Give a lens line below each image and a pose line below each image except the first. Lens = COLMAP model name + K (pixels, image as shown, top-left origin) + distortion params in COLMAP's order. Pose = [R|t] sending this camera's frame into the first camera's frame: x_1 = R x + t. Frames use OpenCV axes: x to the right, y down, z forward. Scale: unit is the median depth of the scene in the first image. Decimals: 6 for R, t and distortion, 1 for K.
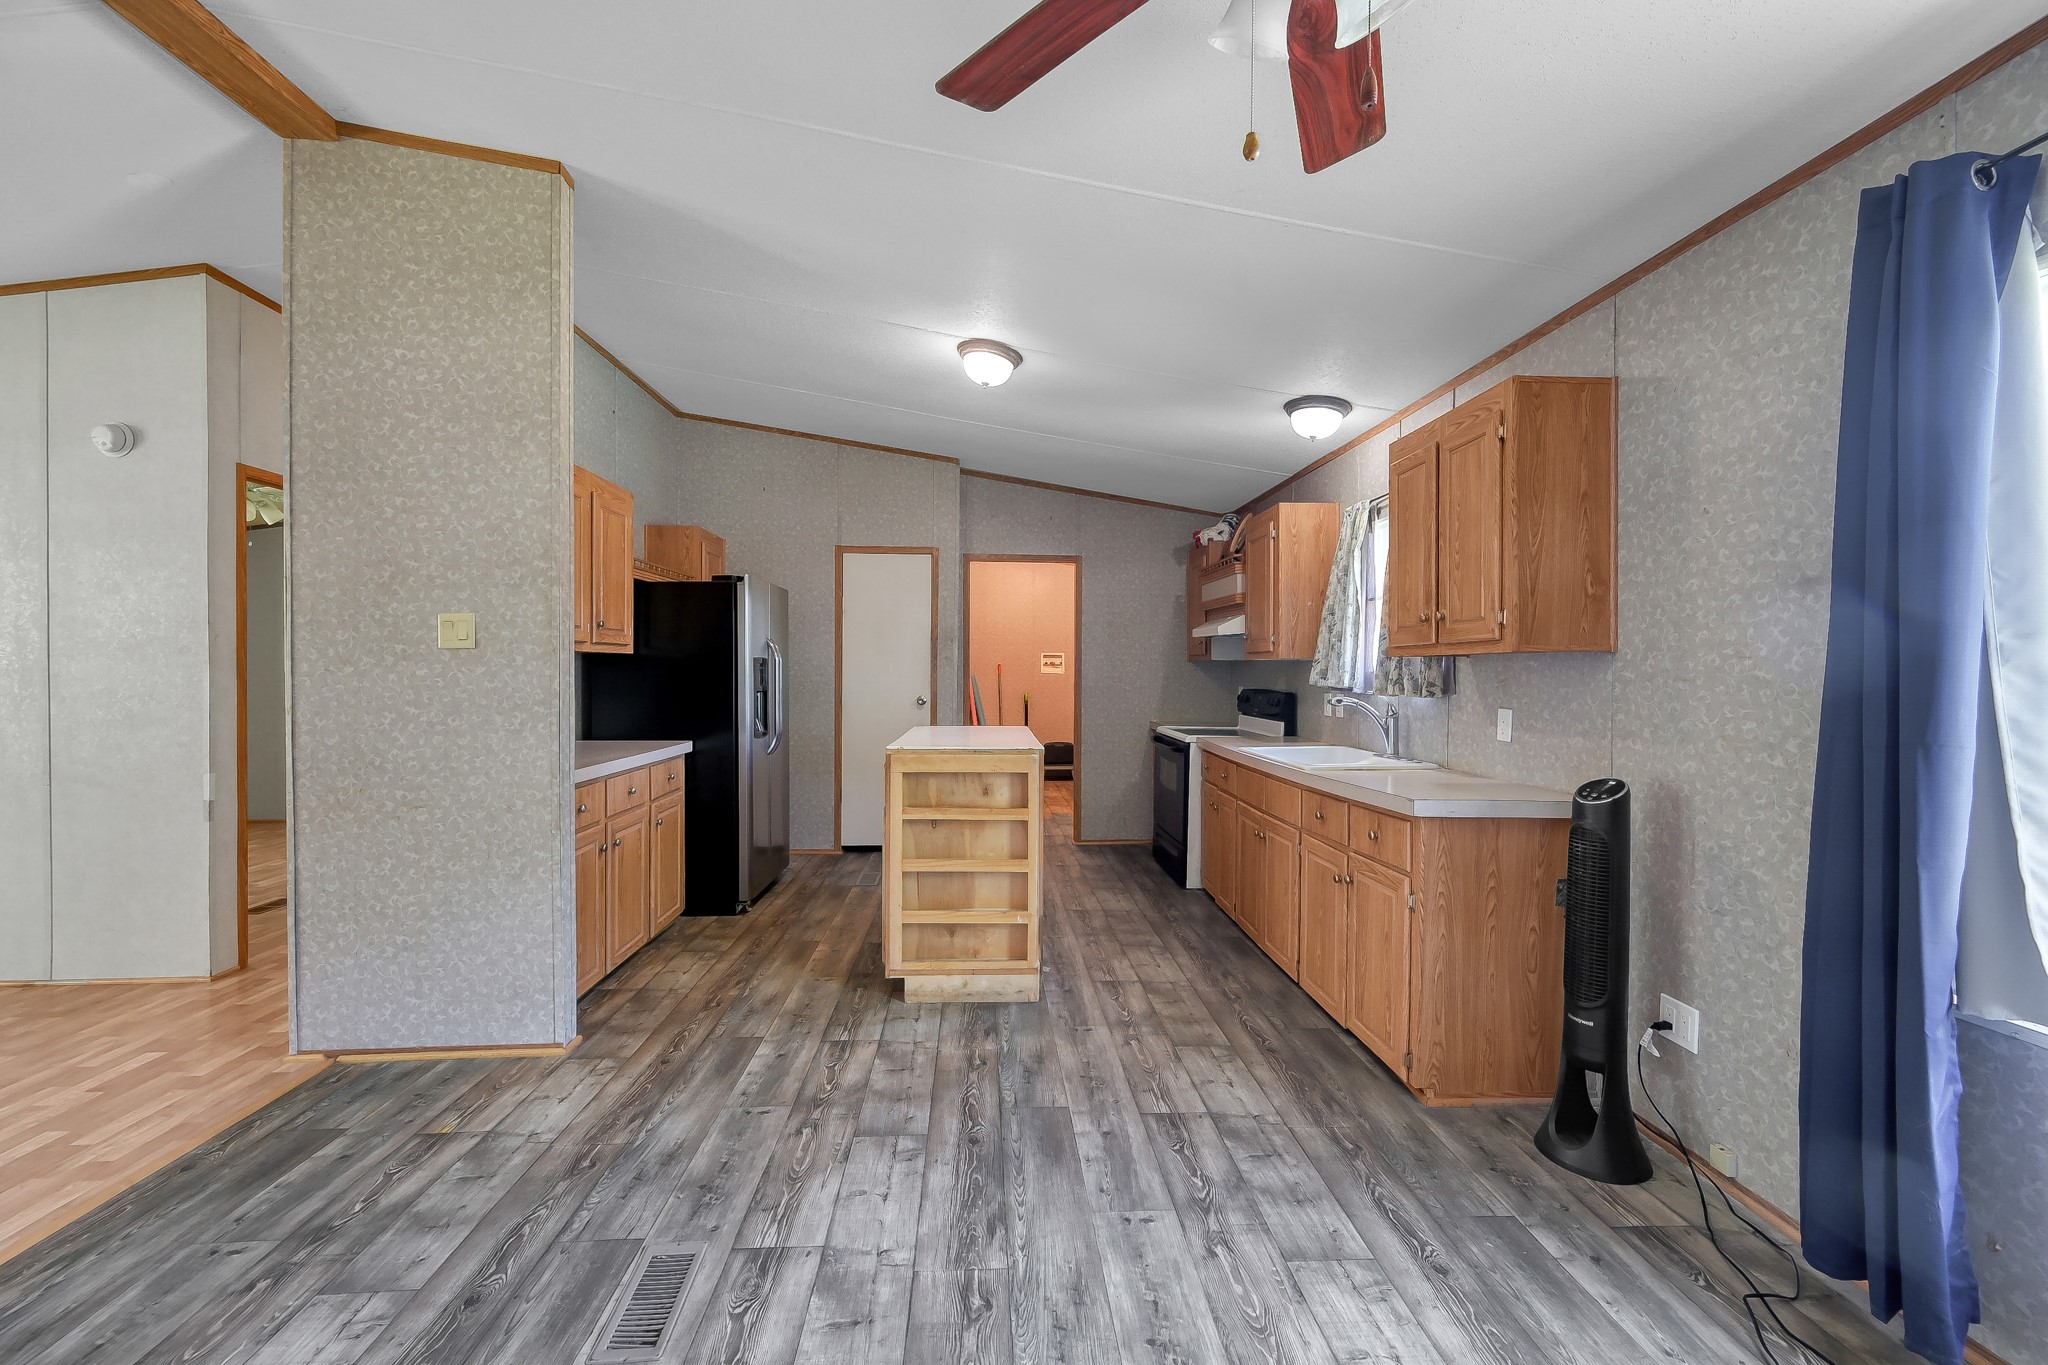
lens RADIAL K [[811.8, 0, 1039.7], [0, 811.8, 682.7], [0, 0, 1]] dist [-0.001553, 0.000617]
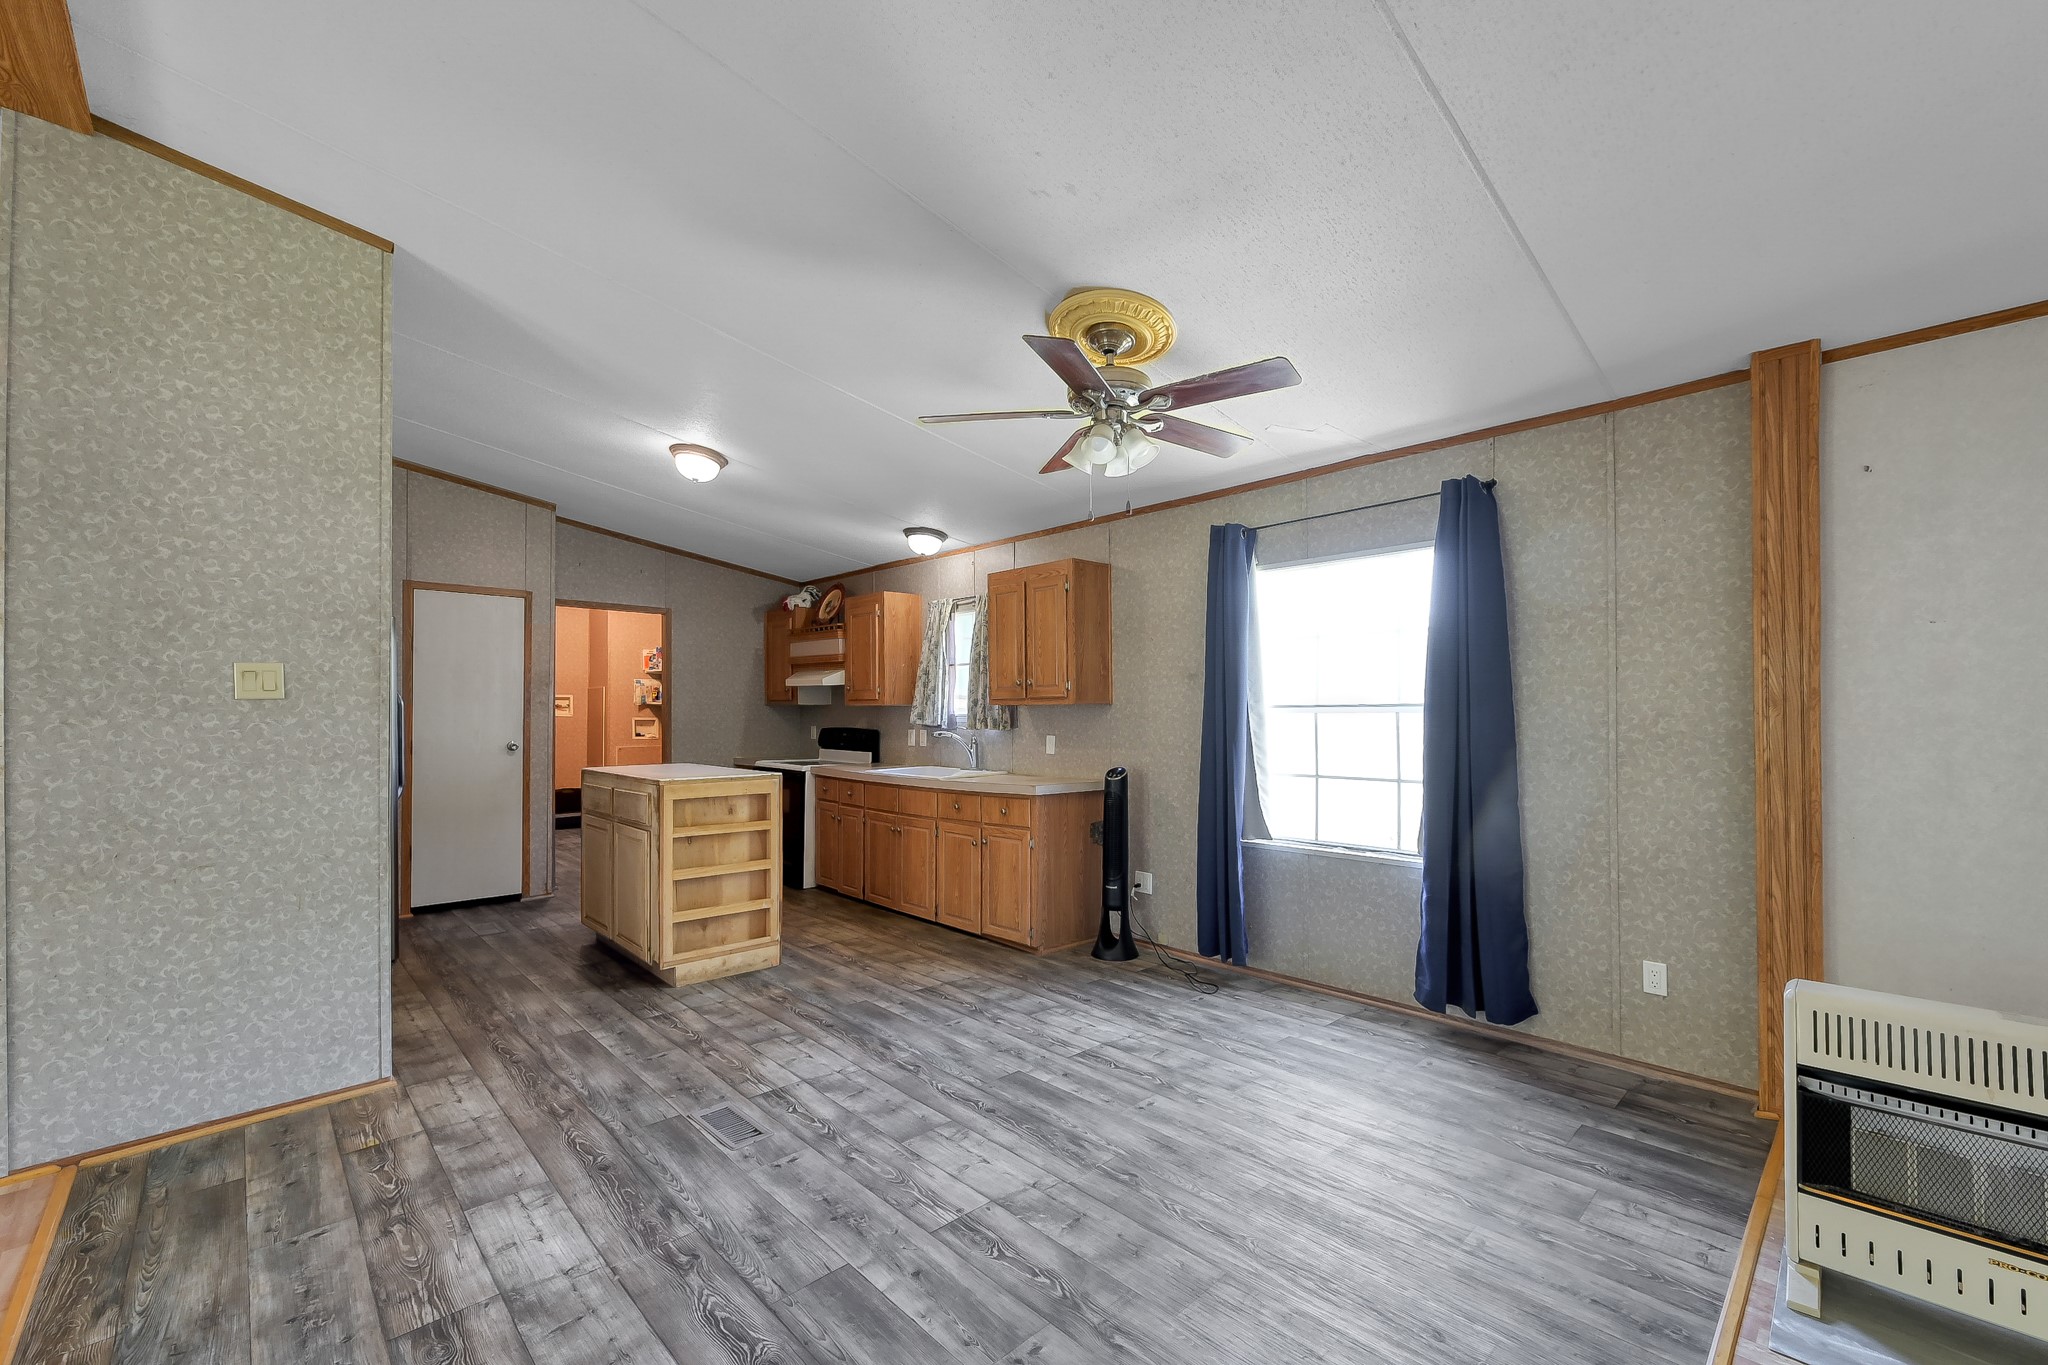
lens RADIAL K [[811.8, 0, 1059.2], [0, 811.8, 715.5], [0, 0, 1]] dist [-0.001553, 0.000617]
pose [[0.752197, -0.008839, 0.658879, -0.630941], [0.014290, 0.999894, -0.002900, -0.005706], [-0.658784, 0.011597, 0.752243, -0.364545]]
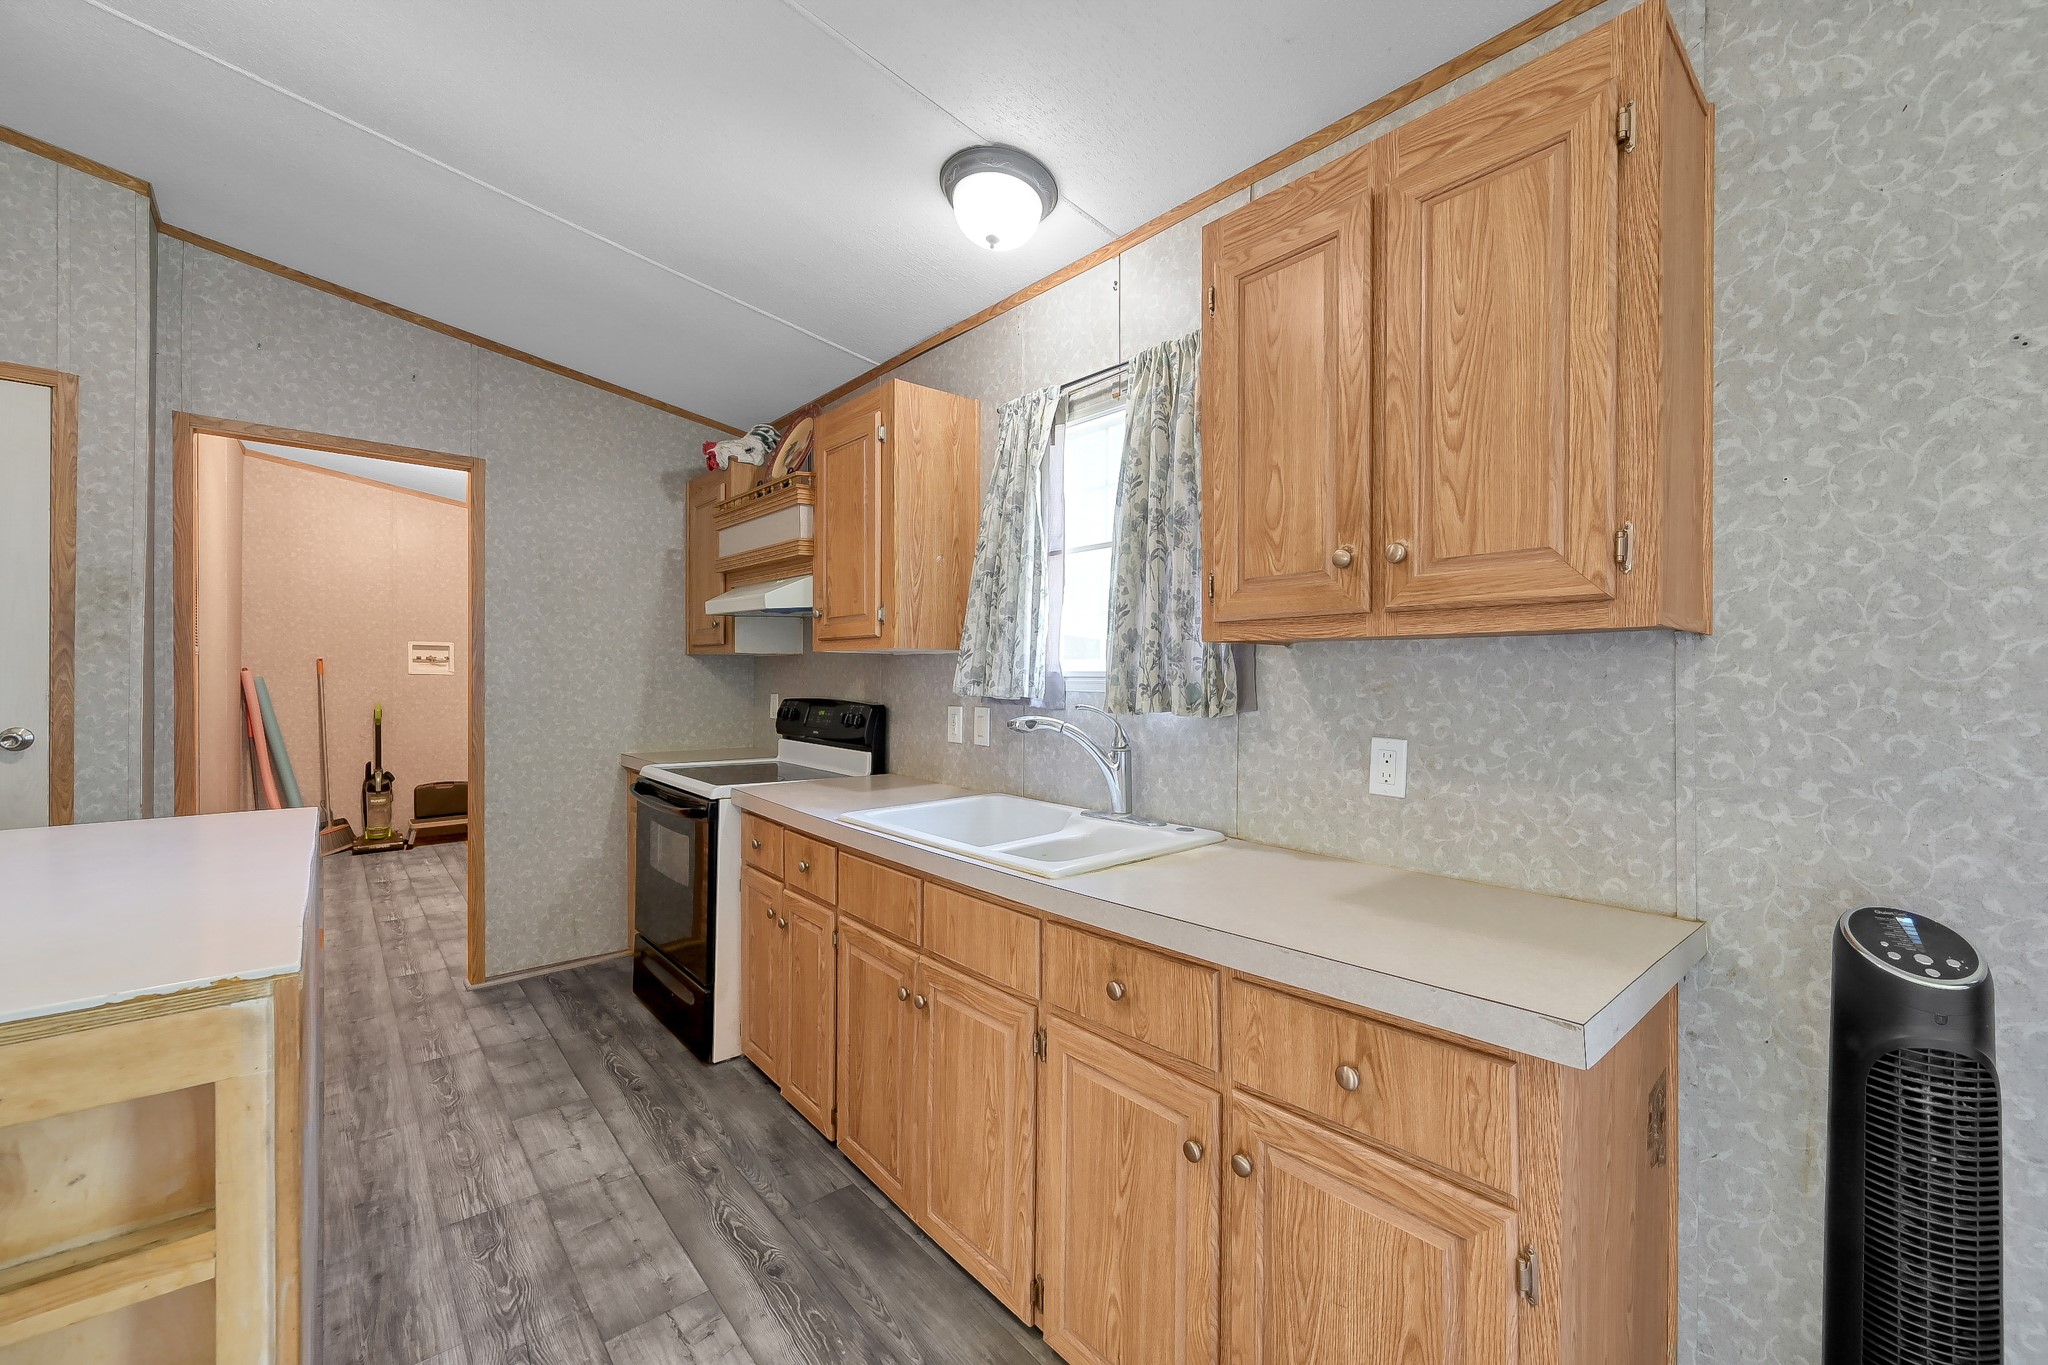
lens RADIAL K [[811.8, 0, 1029.5], [0, 811.8, 678.0], [0, 0, 1]] dist [-0.001553, 0.000617]
pose [[0.801749, -0.002322, 0.597657, 0.043884], [0.006292, 0.999970, -0.004555, -0.009351], [-0.597628, 0.007413, 0.801739, 0.784764]]
